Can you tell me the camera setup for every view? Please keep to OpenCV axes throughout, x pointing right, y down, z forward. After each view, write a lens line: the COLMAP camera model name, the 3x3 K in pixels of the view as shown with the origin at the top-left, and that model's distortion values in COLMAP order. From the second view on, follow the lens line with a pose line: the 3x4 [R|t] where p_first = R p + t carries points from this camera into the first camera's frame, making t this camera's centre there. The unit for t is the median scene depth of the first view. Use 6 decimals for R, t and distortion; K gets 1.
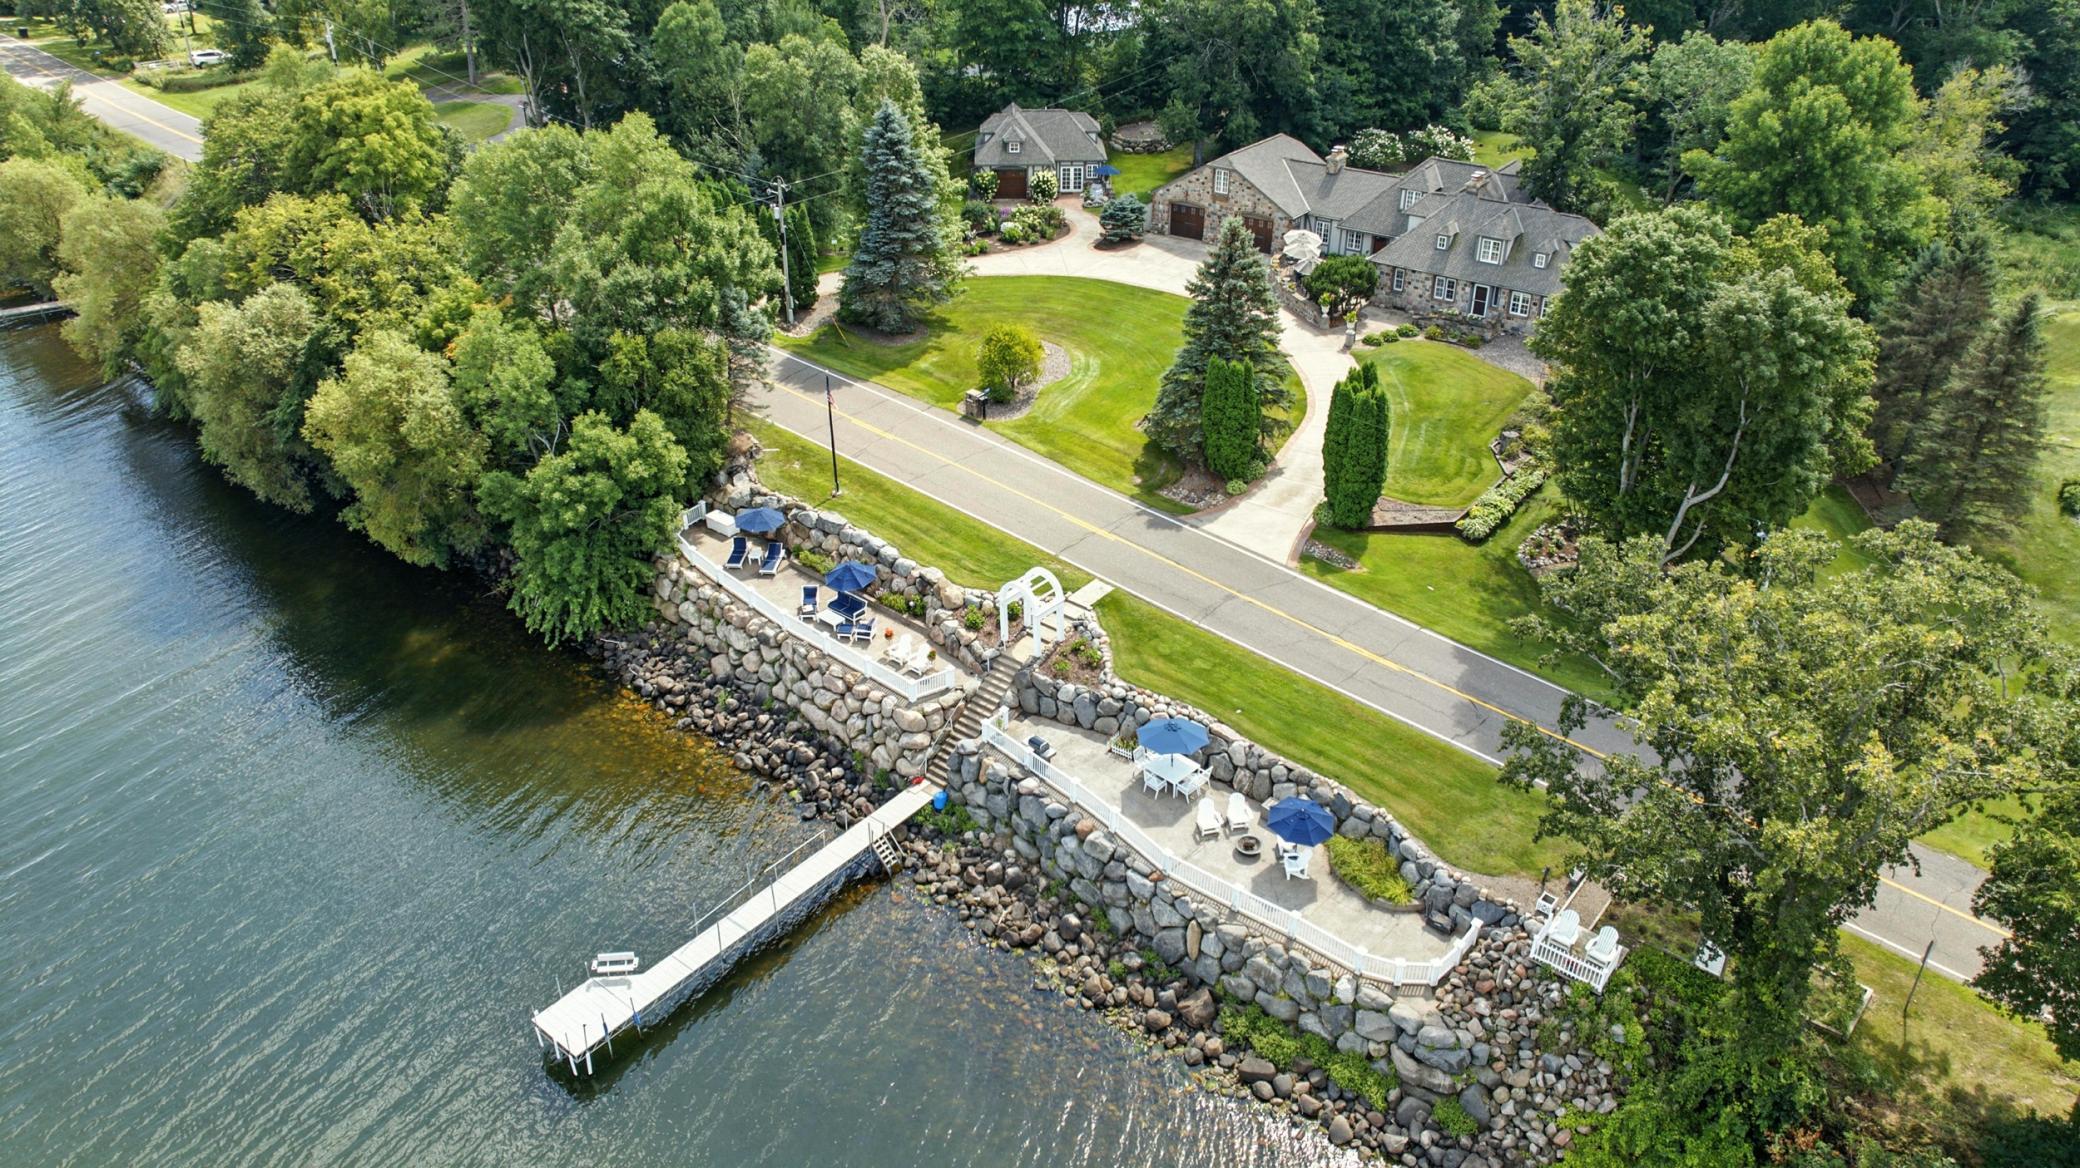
lens RADIAL K [[1469.8, 0, 1036.0], [0, 1469.8, 581.8], [0, 0, 1]] dist [-0.028233, 0.002198]
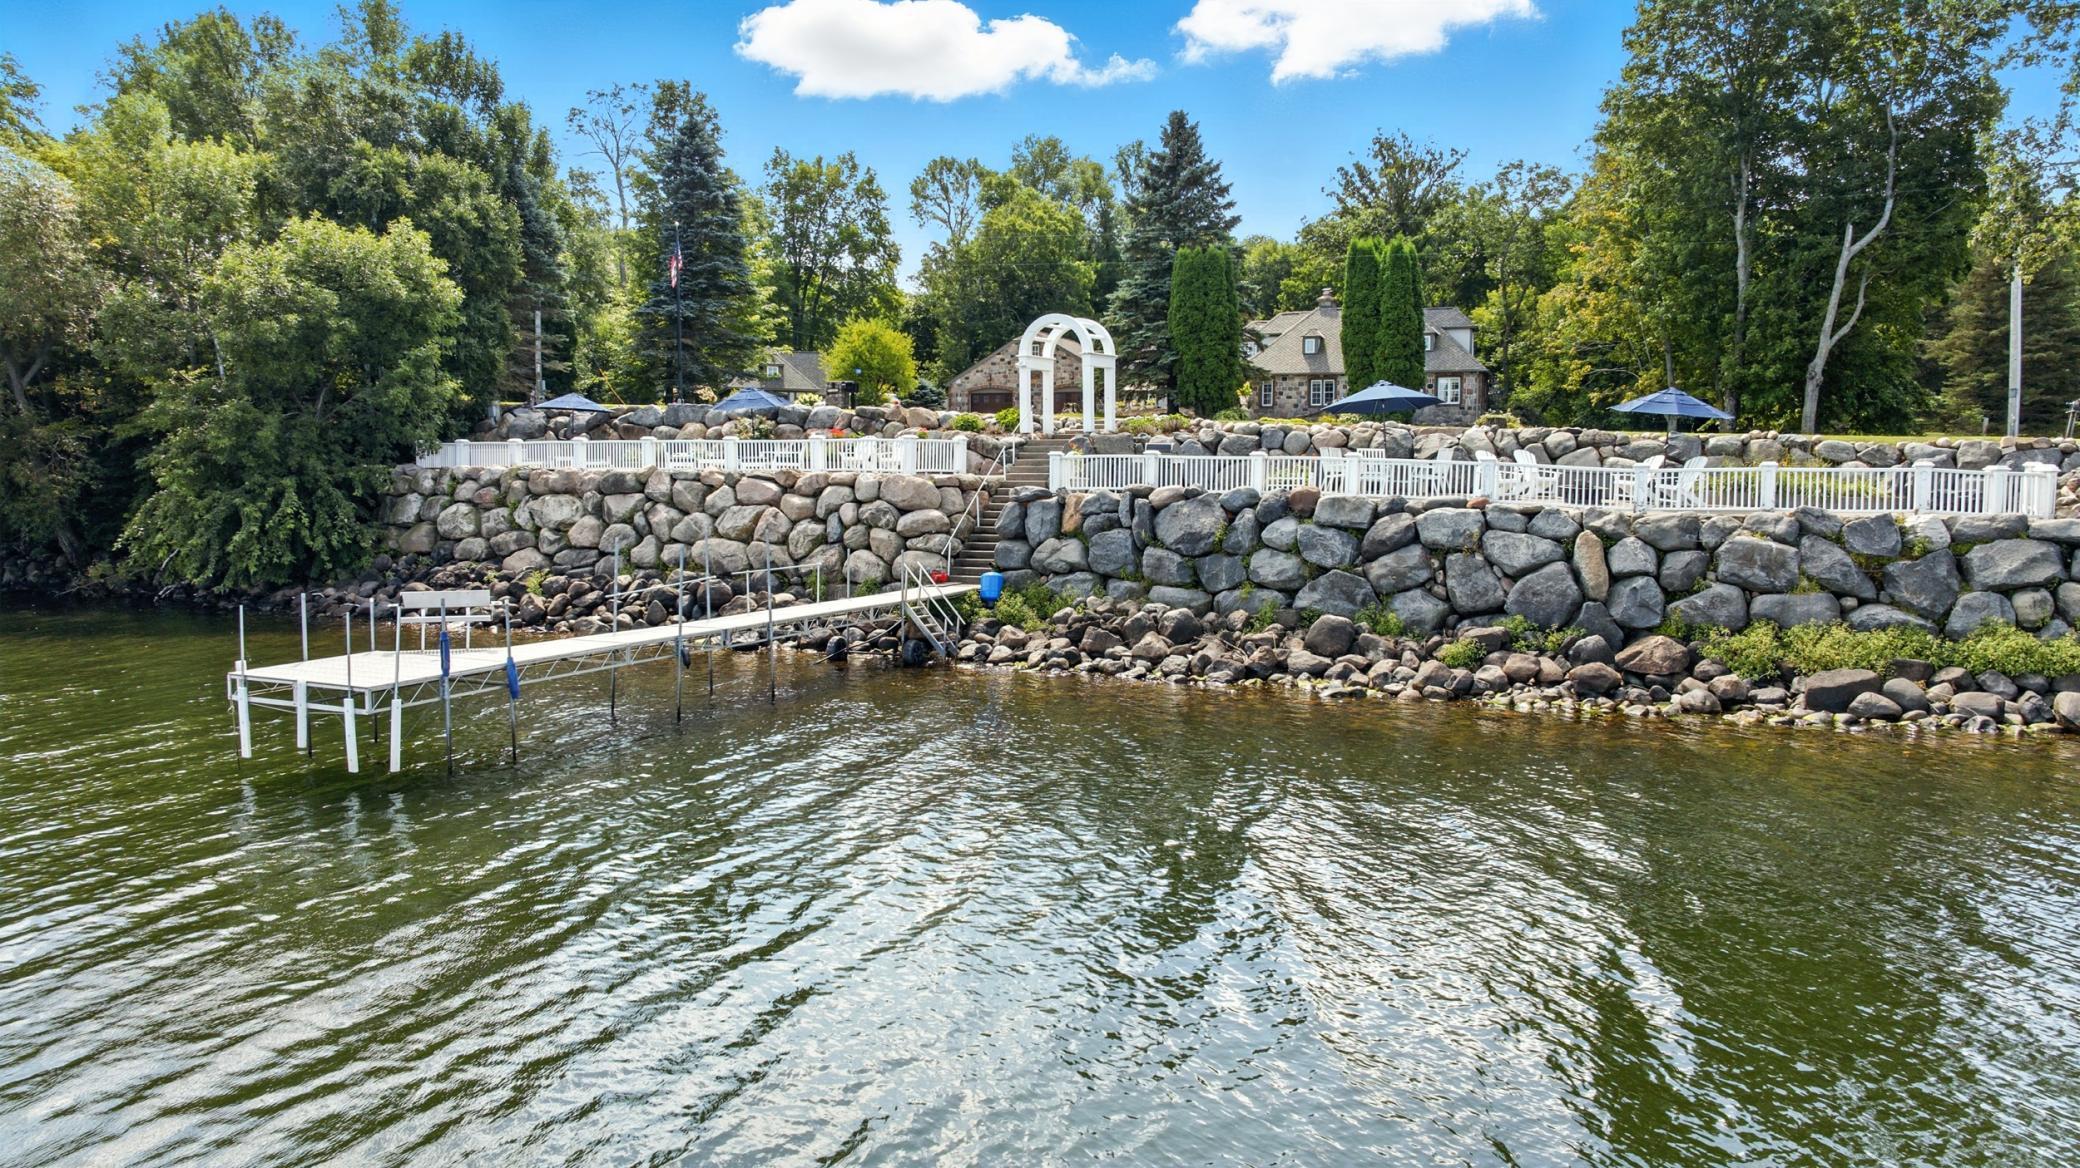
lens RADIAL K [[1469.8, 0, 1041.5], [0, 1469.8, 570.3], [0, 0, 1]] dist [-0.028233, 0.002198]
pose [[0.959875, -0.008677, 0.280293, -0.206542], [0.132238, 0.895418, -0.425135, 0.388610], [-0.247290, 0.445142, 0.860637, 0.508329]]
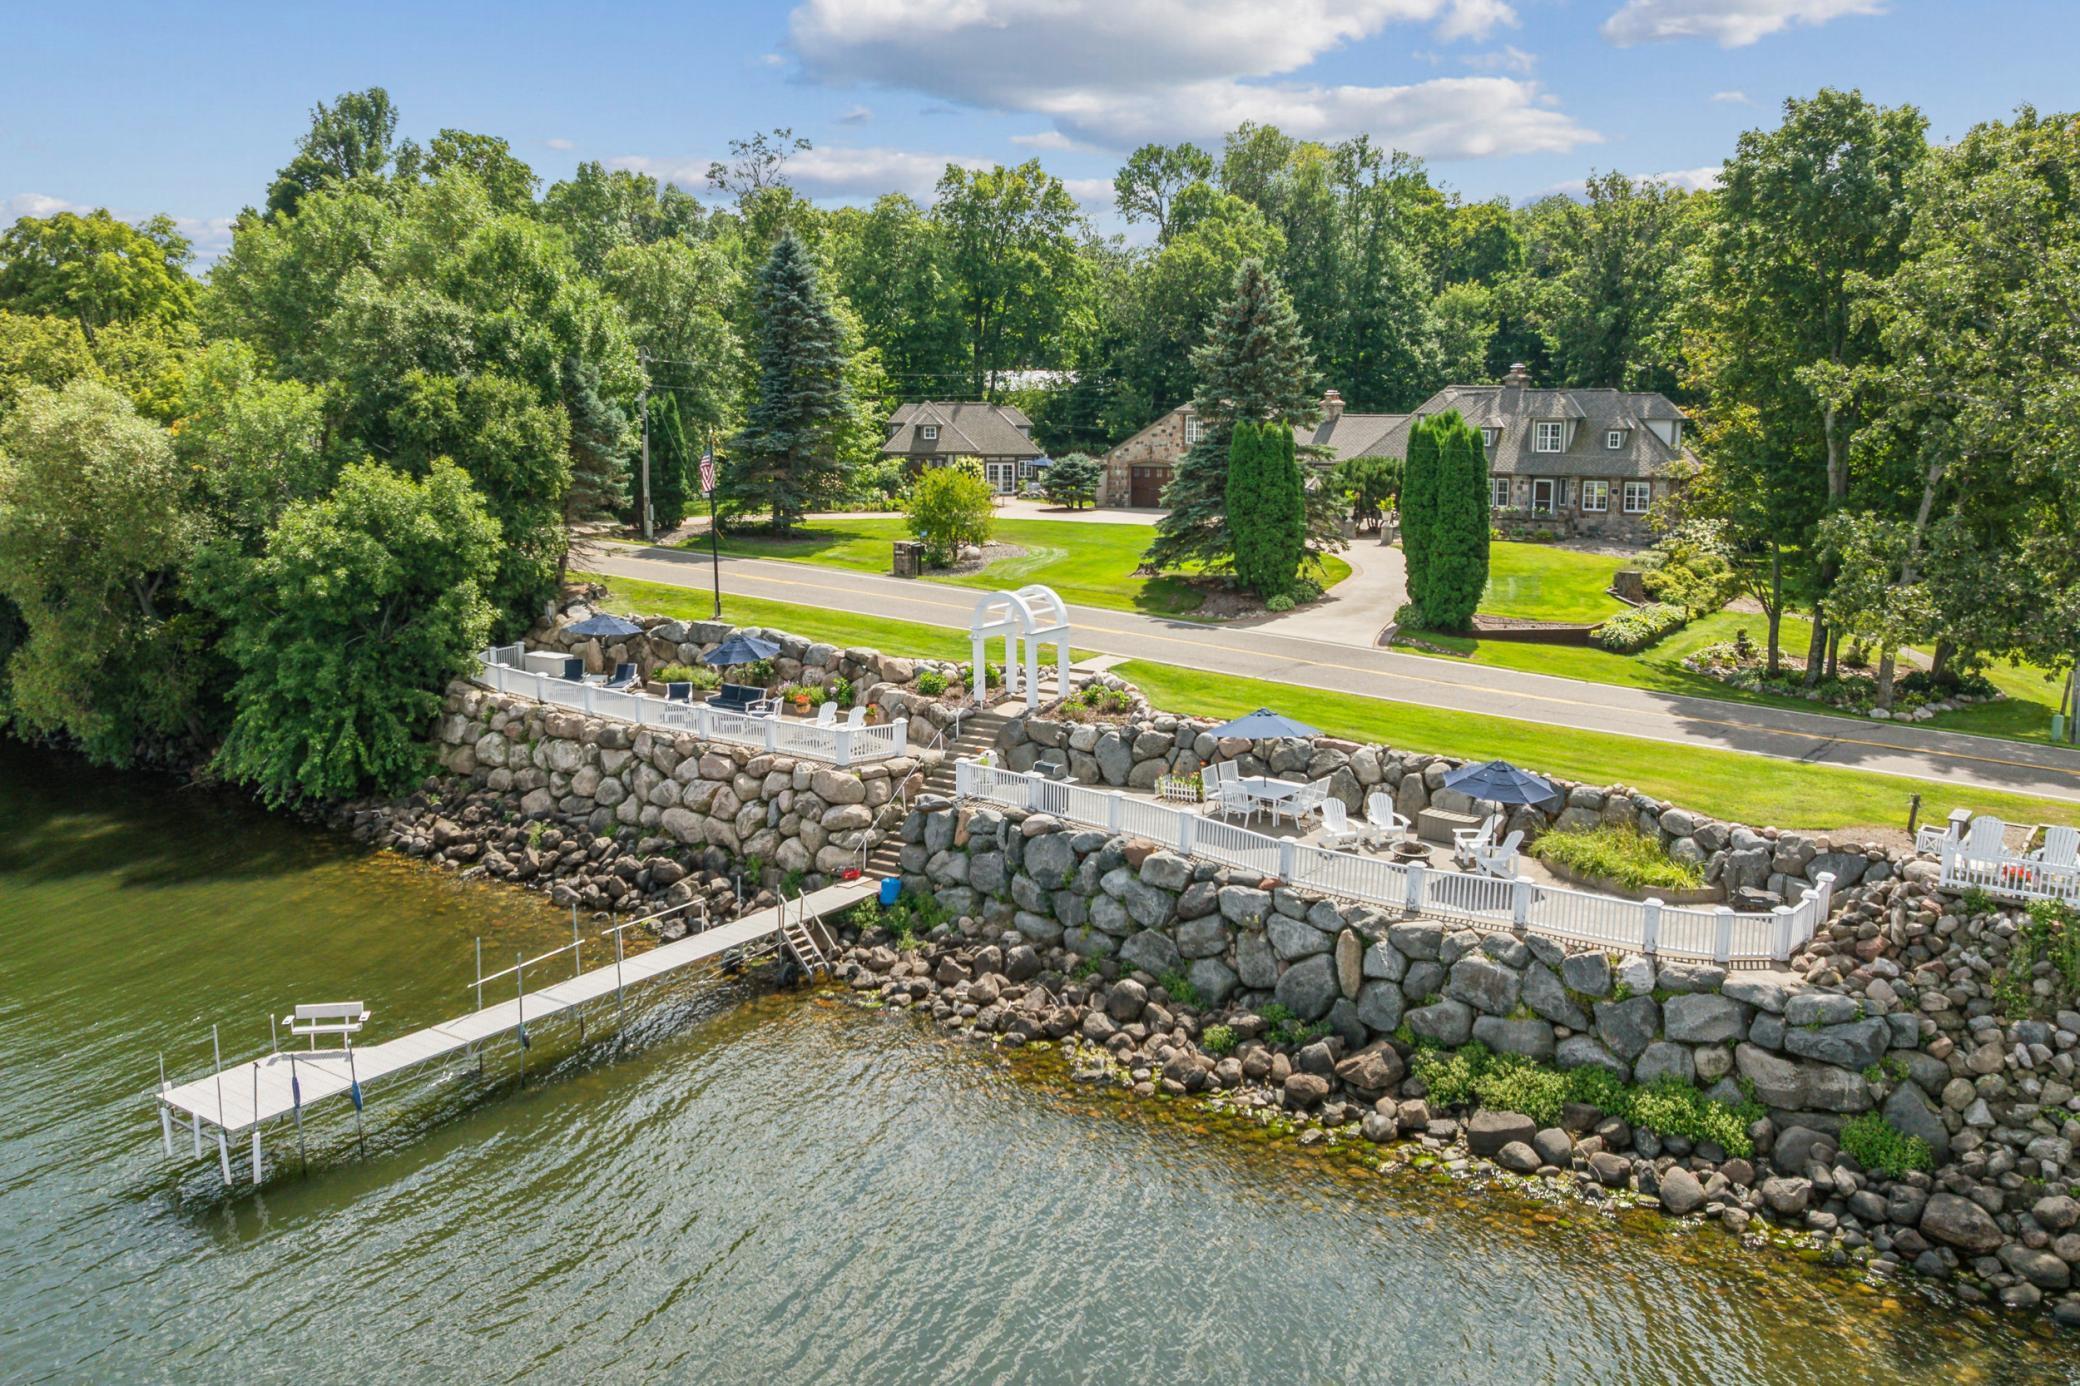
lens RADIAL K [[1740.1, 0, 1039.4], [0, 1740.1, 688.0], [0, 0, 1]] dist [-0.019506, -0.010473]
pose [[0.996940, -0.010569, 0.077455, -0.058742], [0.036565, 0.938791, -0.342540, 0.323875], [-0.069093, 0.344324, 0.936305, 0.280334]]
